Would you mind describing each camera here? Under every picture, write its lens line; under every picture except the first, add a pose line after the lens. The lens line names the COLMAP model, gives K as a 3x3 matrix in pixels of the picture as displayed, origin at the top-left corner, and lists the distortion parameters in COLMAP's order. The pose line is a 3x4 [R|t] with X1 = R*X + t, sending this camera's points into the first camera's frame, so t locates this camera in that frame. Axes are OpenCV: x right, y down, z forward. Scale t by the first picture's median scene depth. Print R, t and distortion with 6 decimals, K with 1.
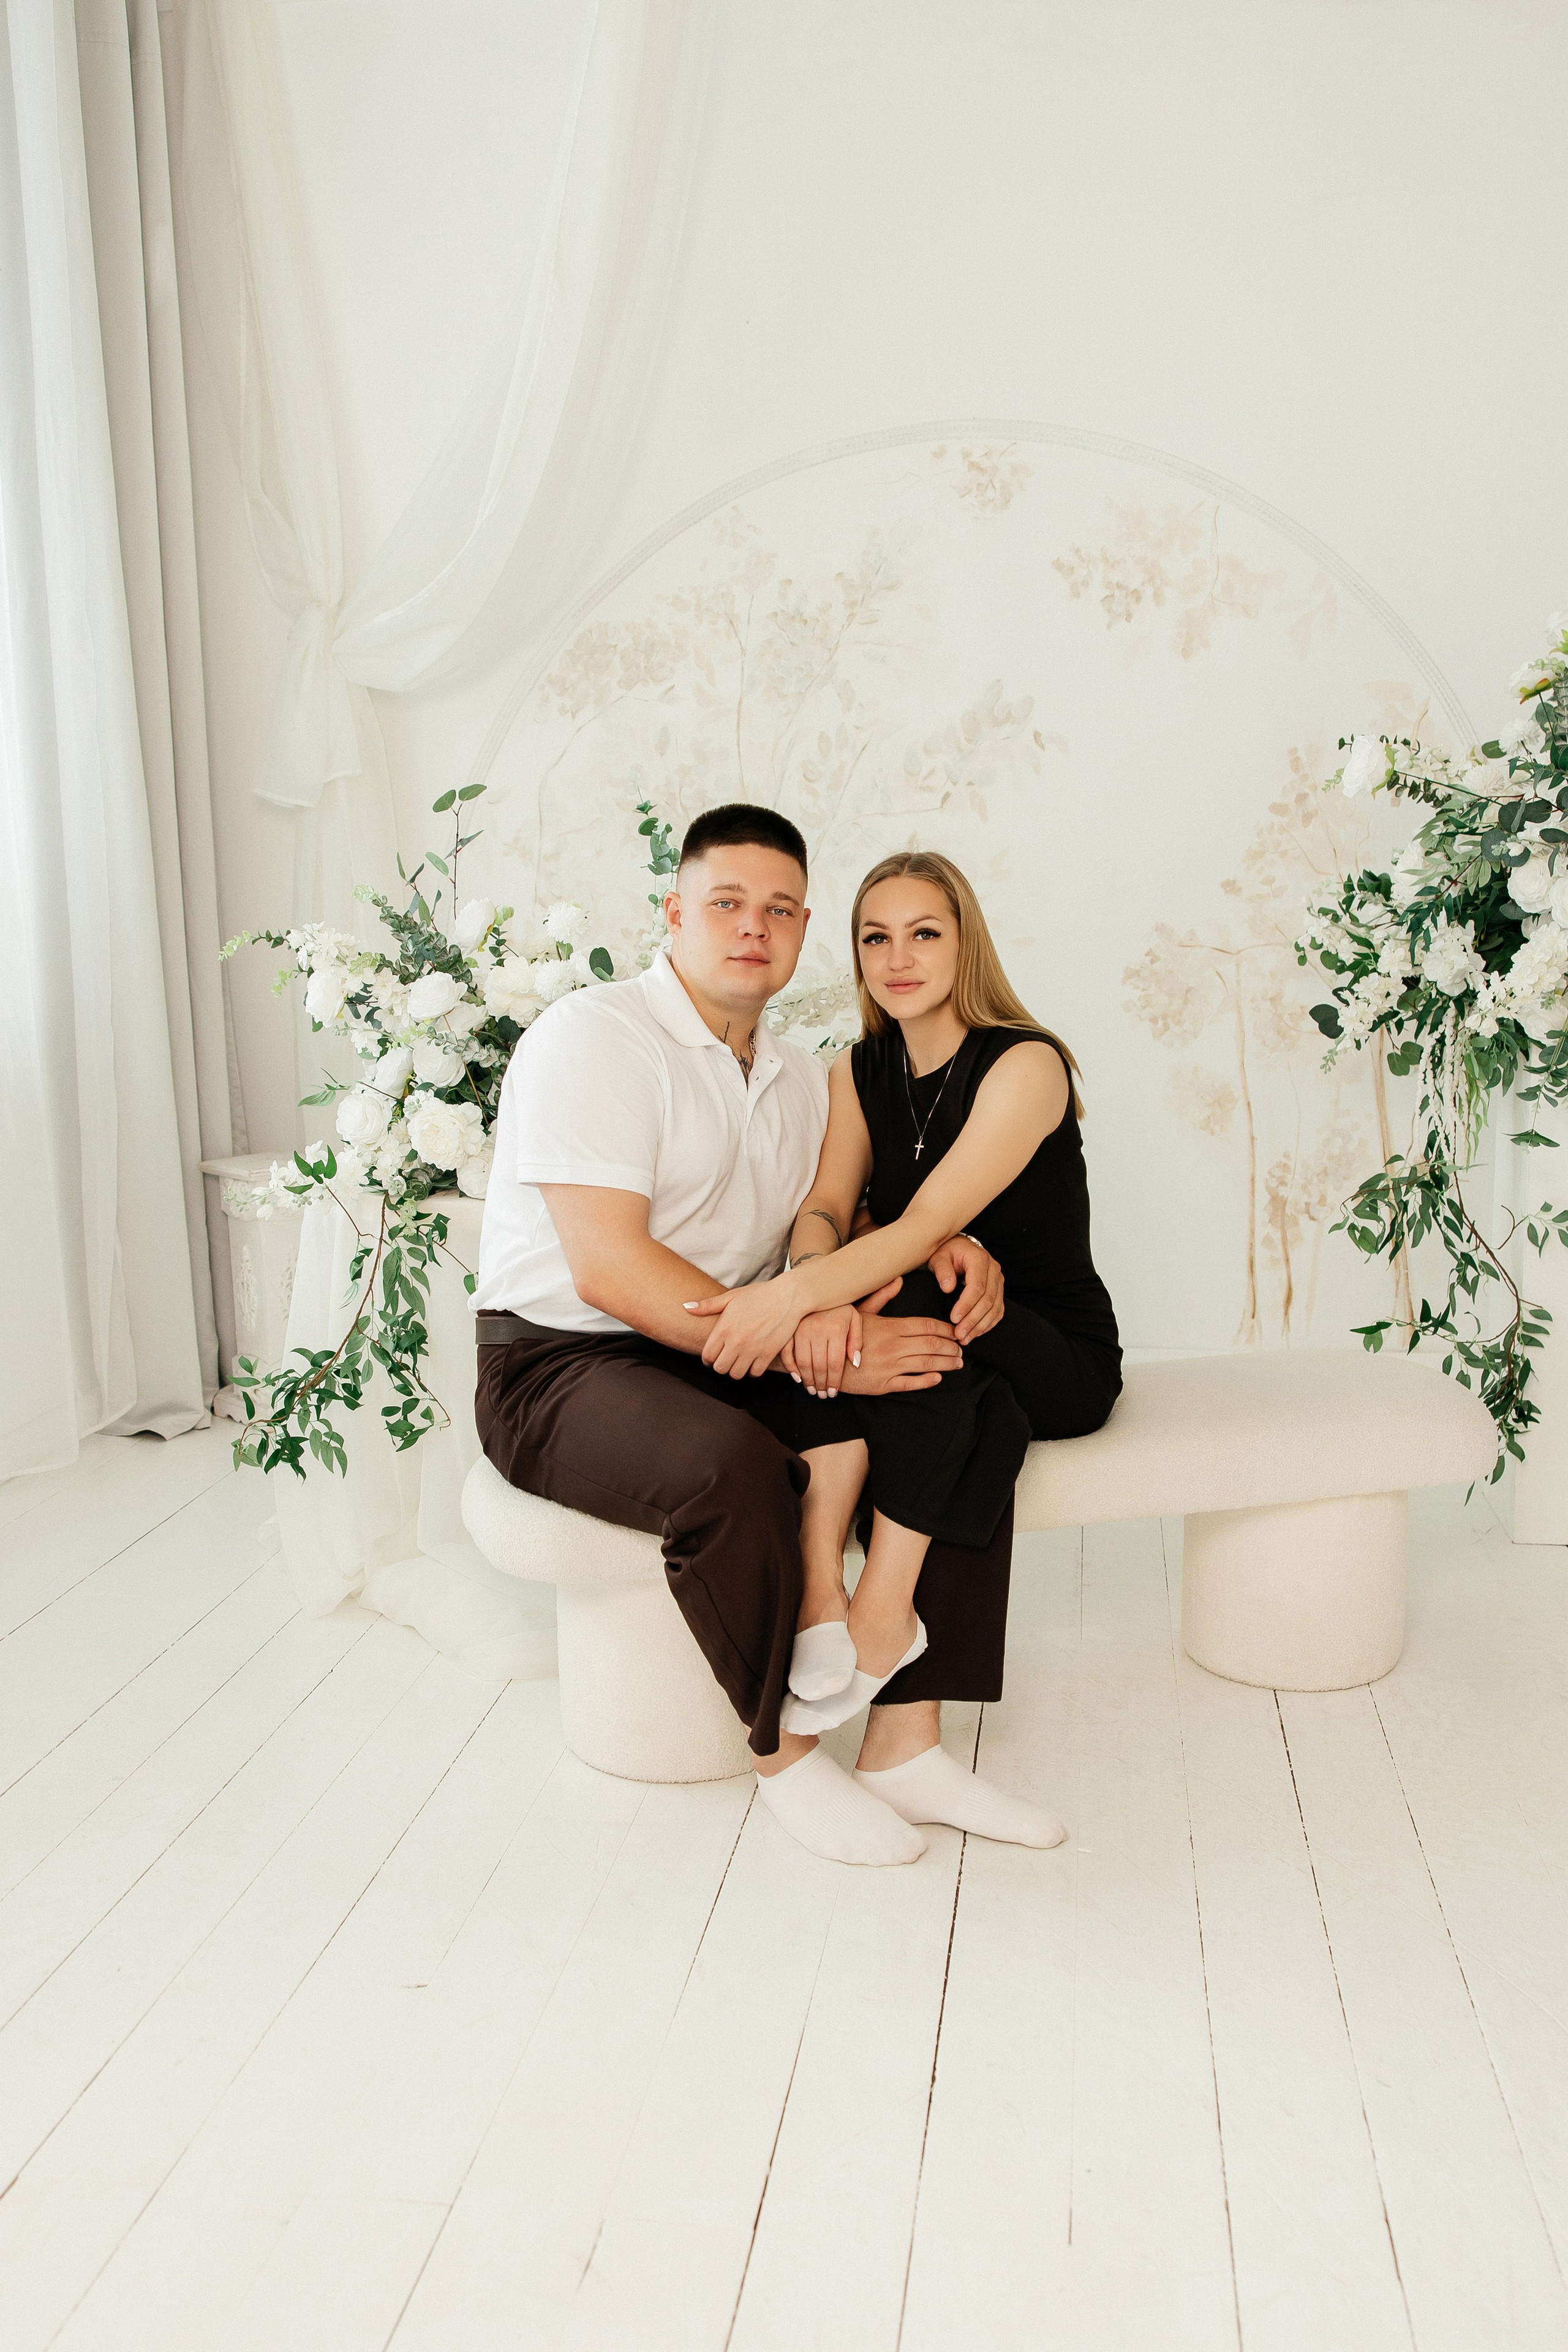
lens RADIAL K [[2082.6, 0, 803.3], [0, 2082.6, 1246.5], [0, 0, 1]] dist [0.015311, -0.001419]
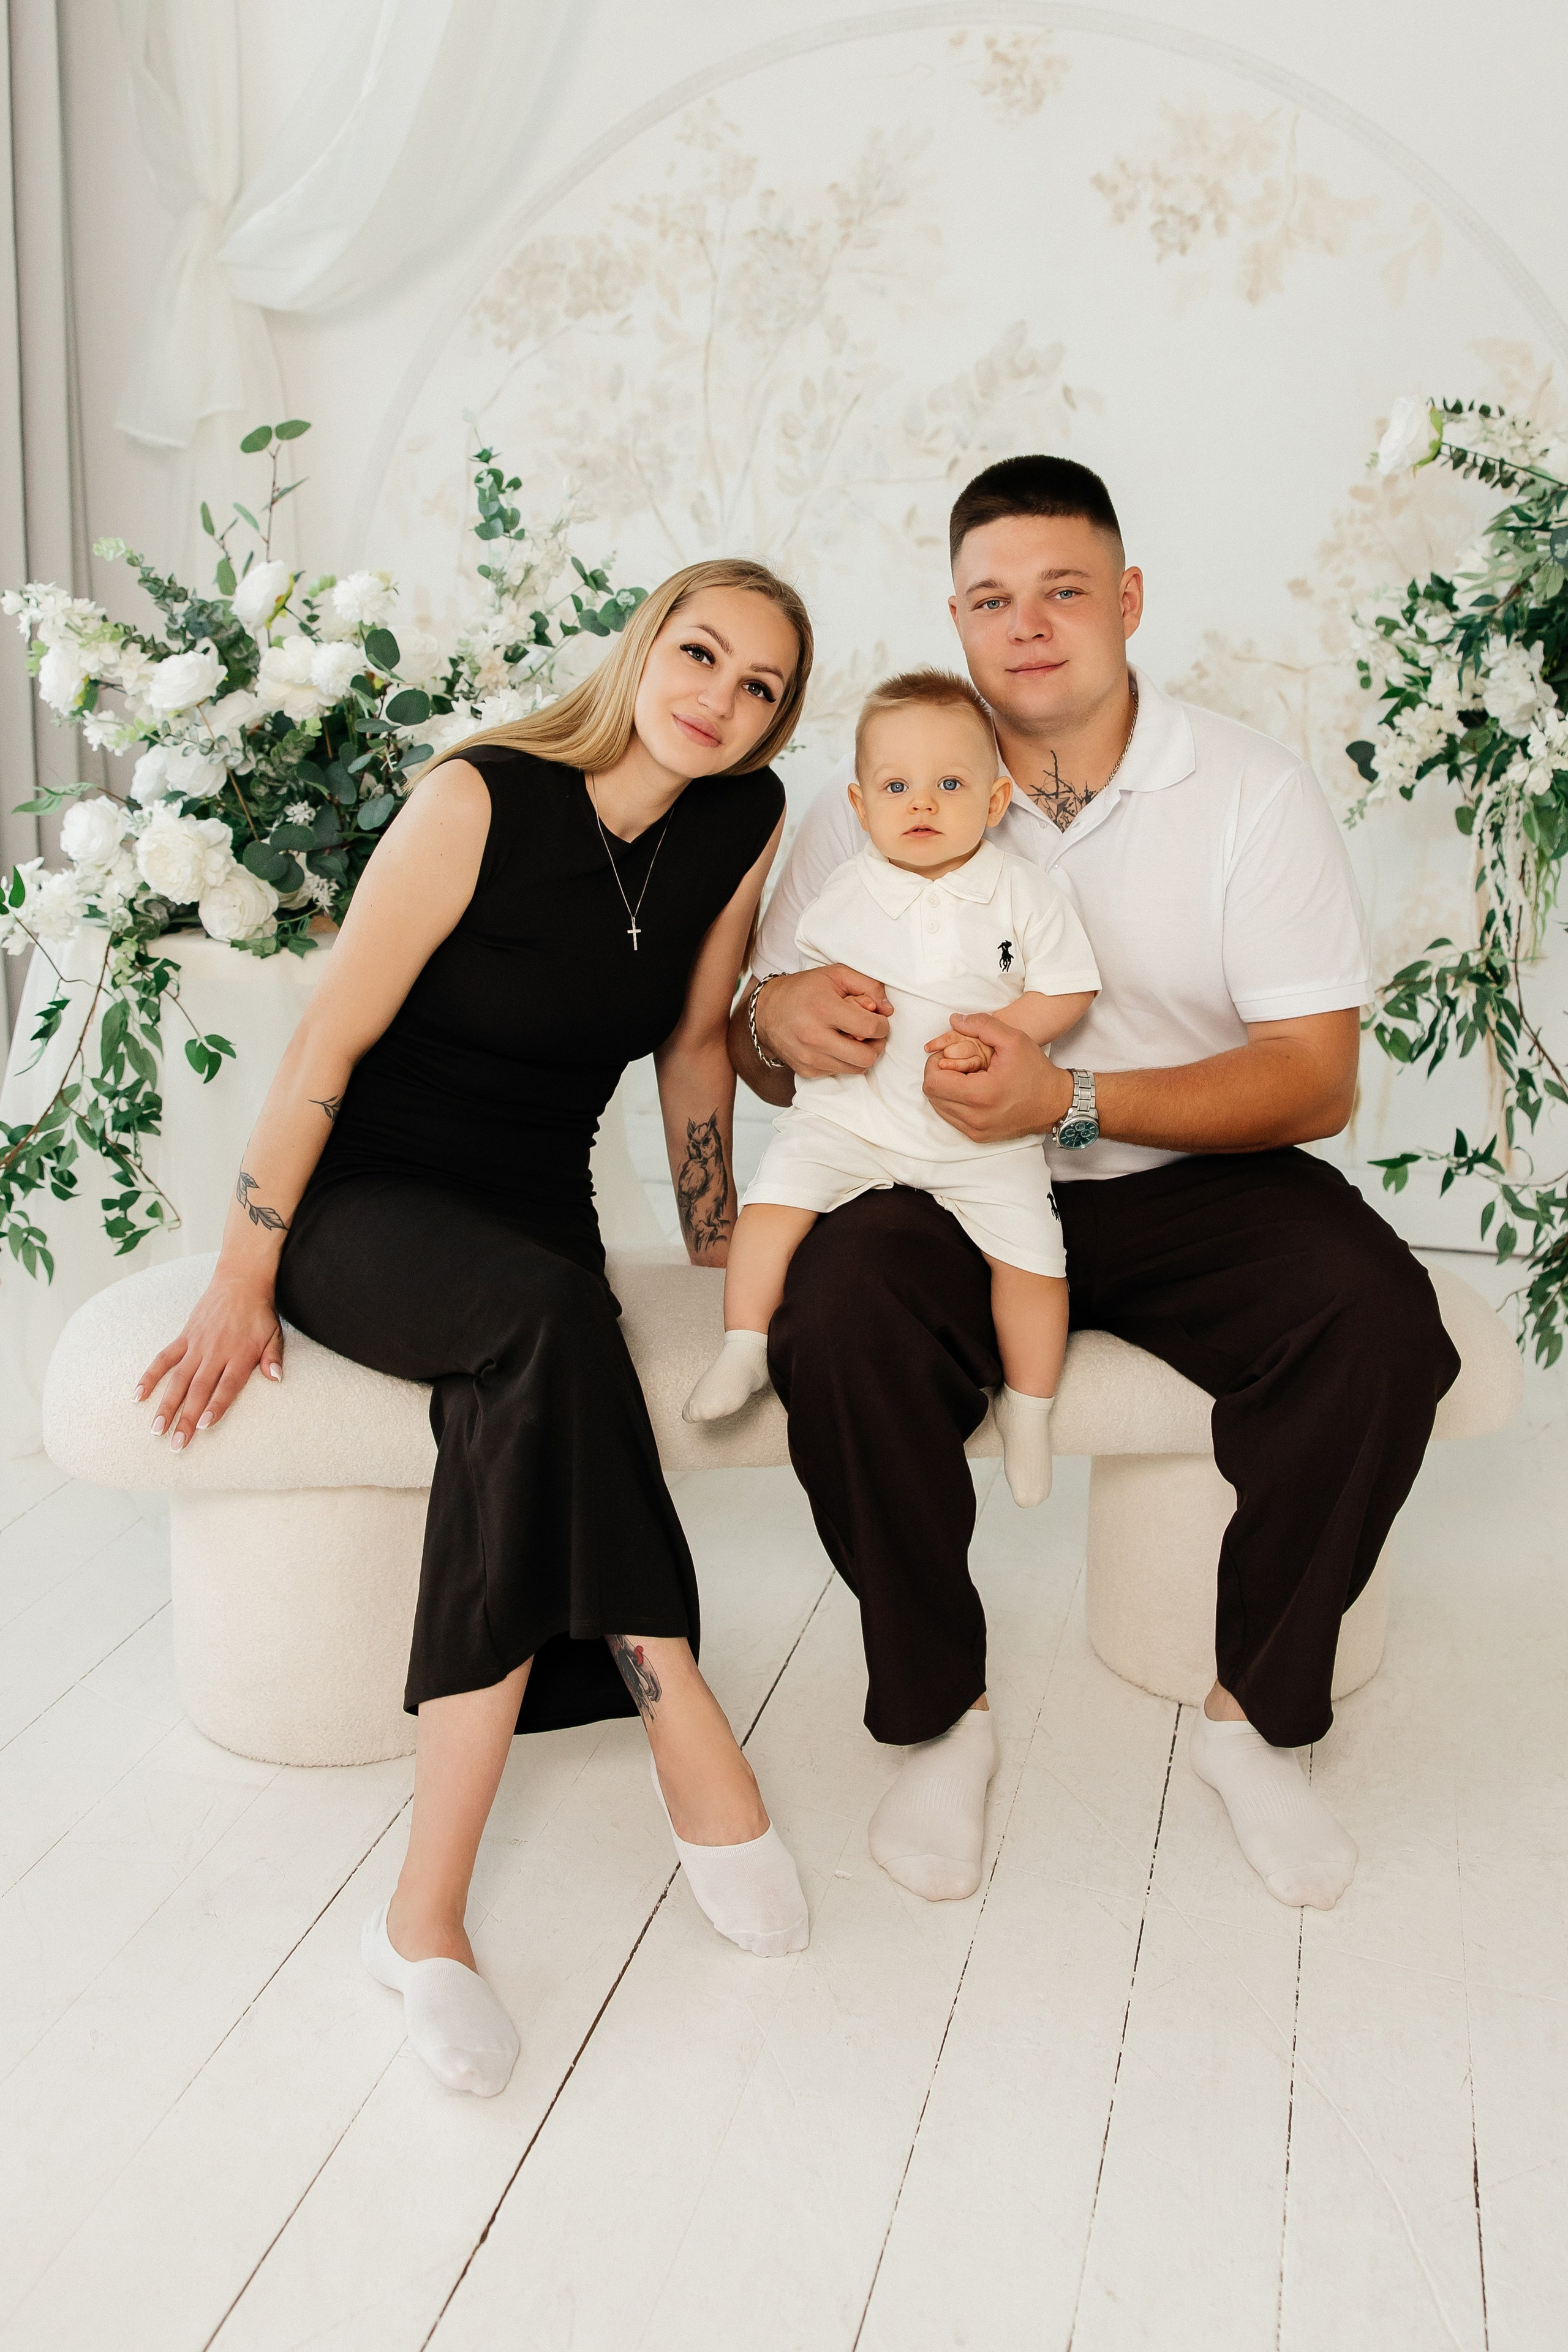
lens RADIAL K [[2311.4, 0, 900.3], [0, 2311.4, 948.4], [0, 0, 1]] dist [-0.005350, 0.000000]
pose [[0.997334, 0.048512, -0.054517, 0.108230], [-0.049085, 0.998752, -0.009223, -0.018450], [0.054002, 0.011874, 0.998470, 0.106777]]
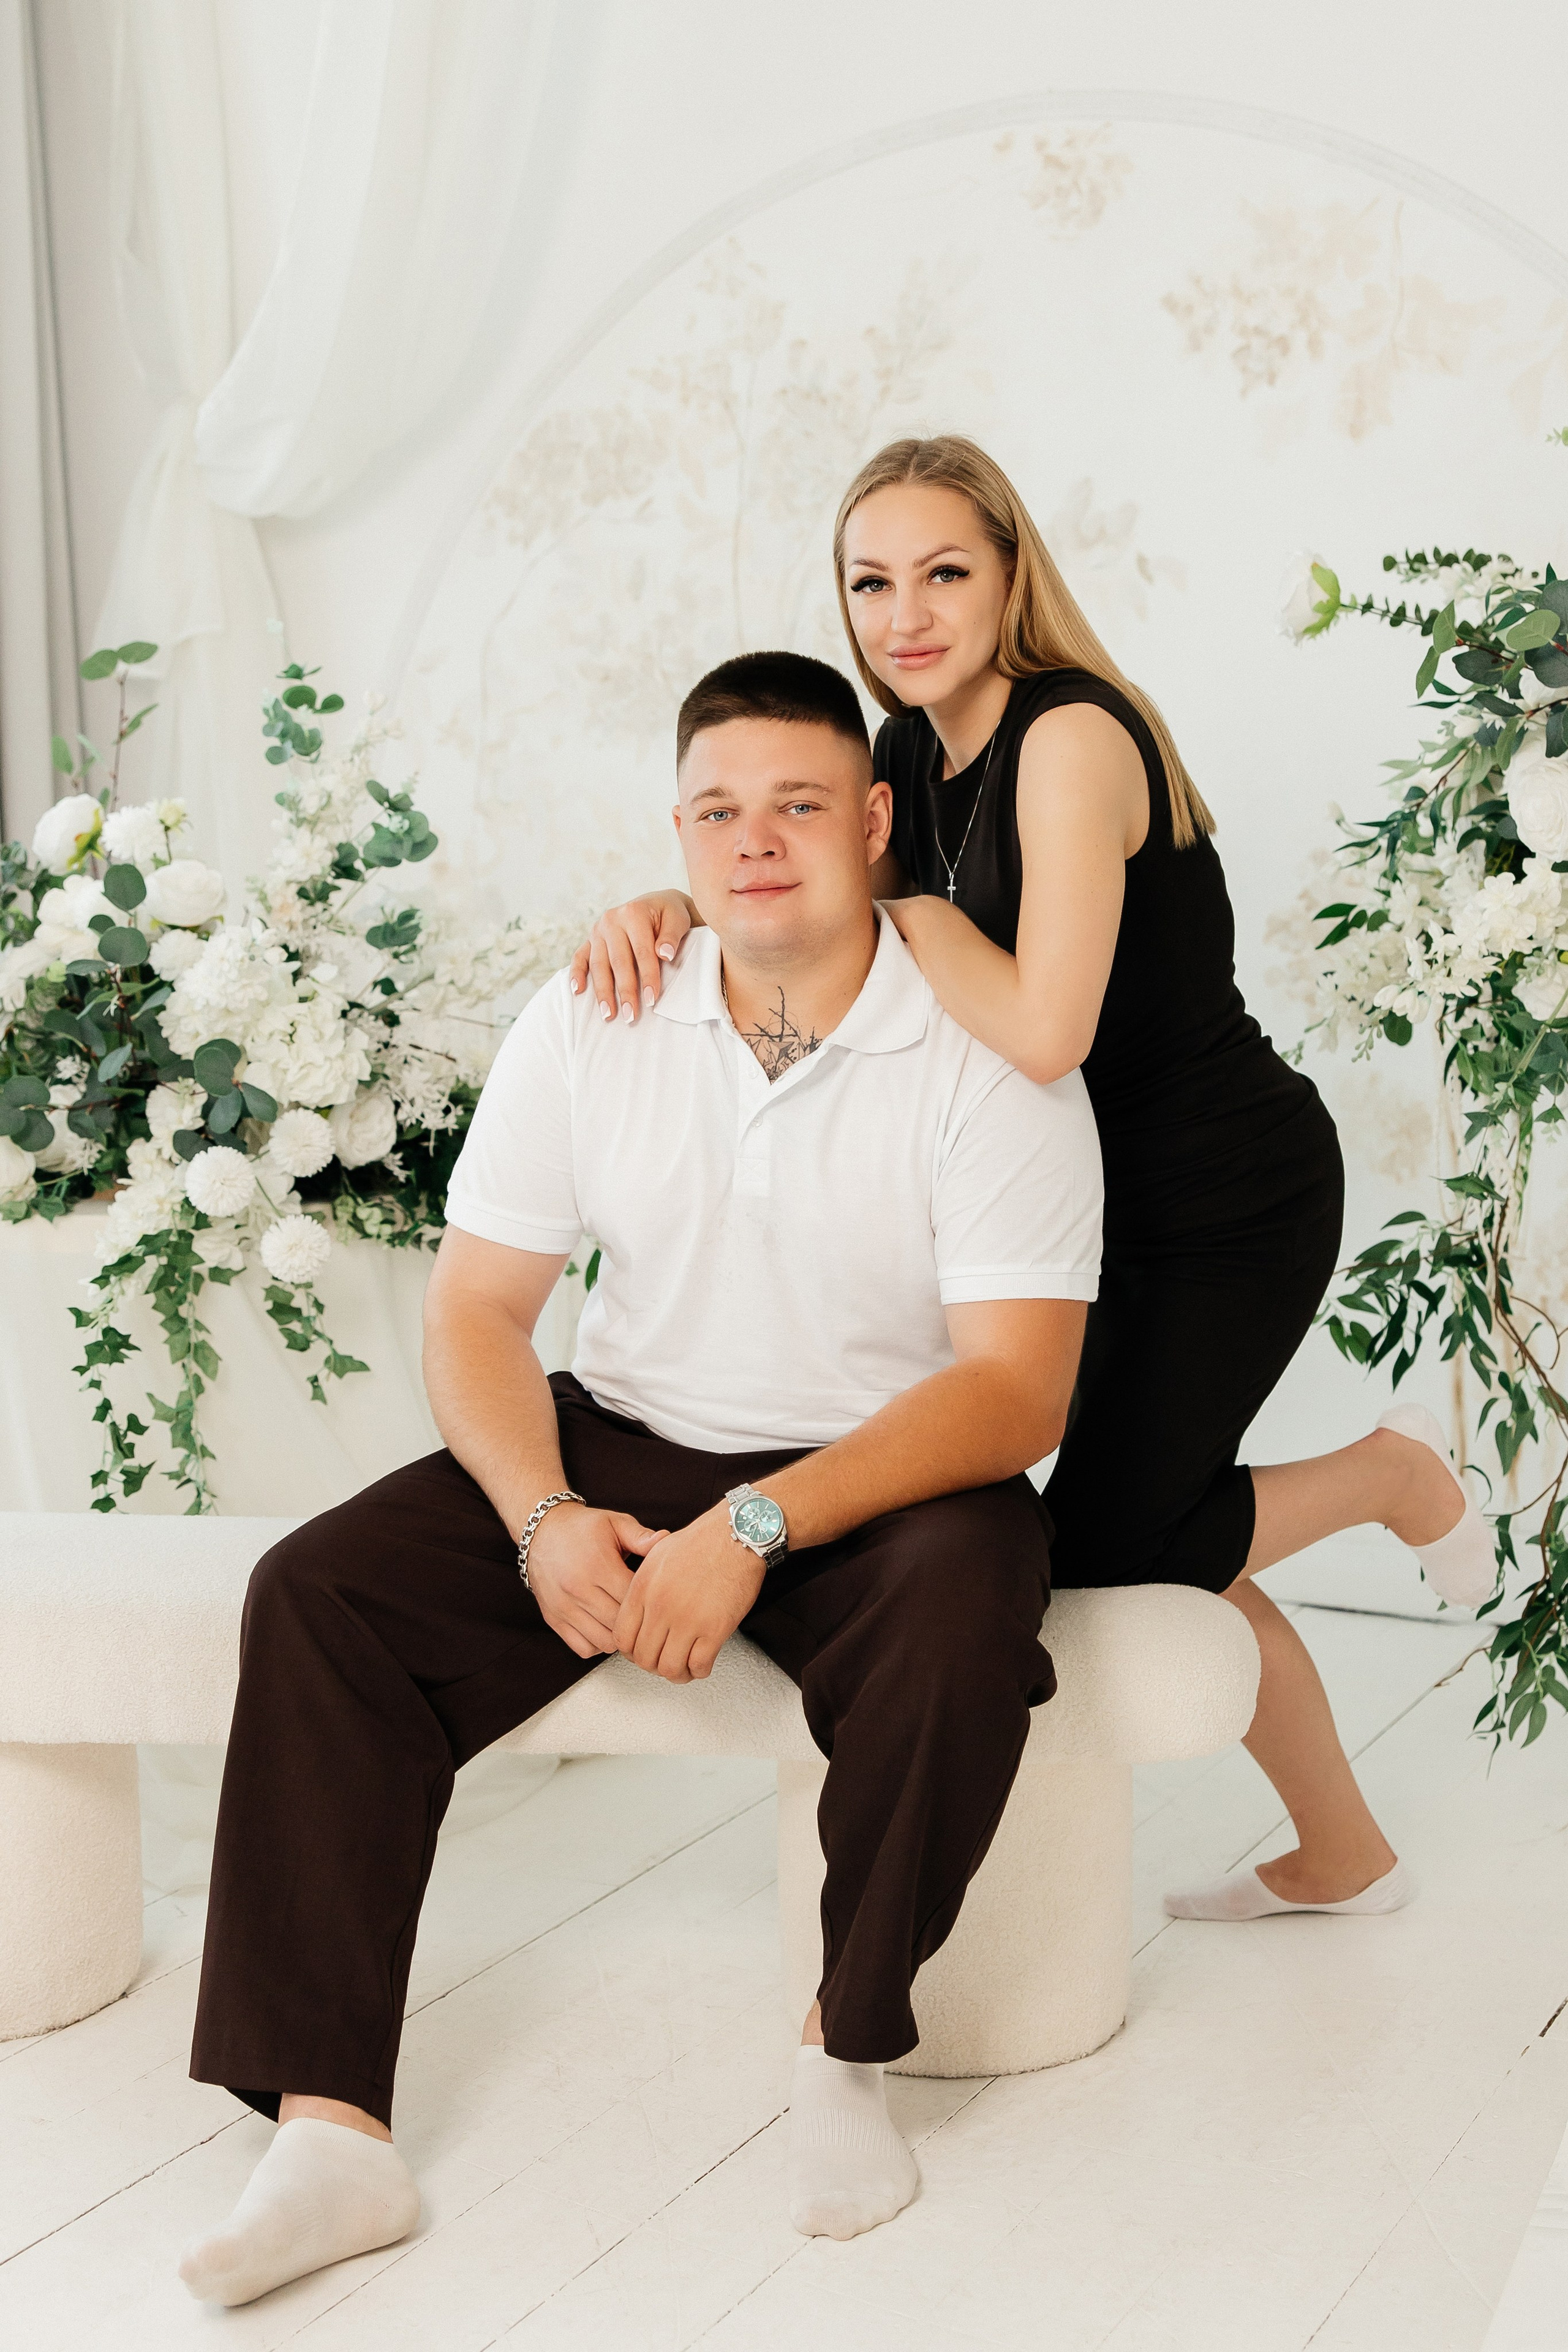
lens RADIAL K [[3251.9, 0, 890.3], [0, 3251.9, 1229.8], [0, 0, 1]] dist [0.024668, 0.000000]
pose [[0.950710, 0.045827, -0.306676, 0.364329], [-0.058933, 0.997696, -0.033610, 0.003277], [0.304429, 0.050027, 0.951220, 0.014044]]
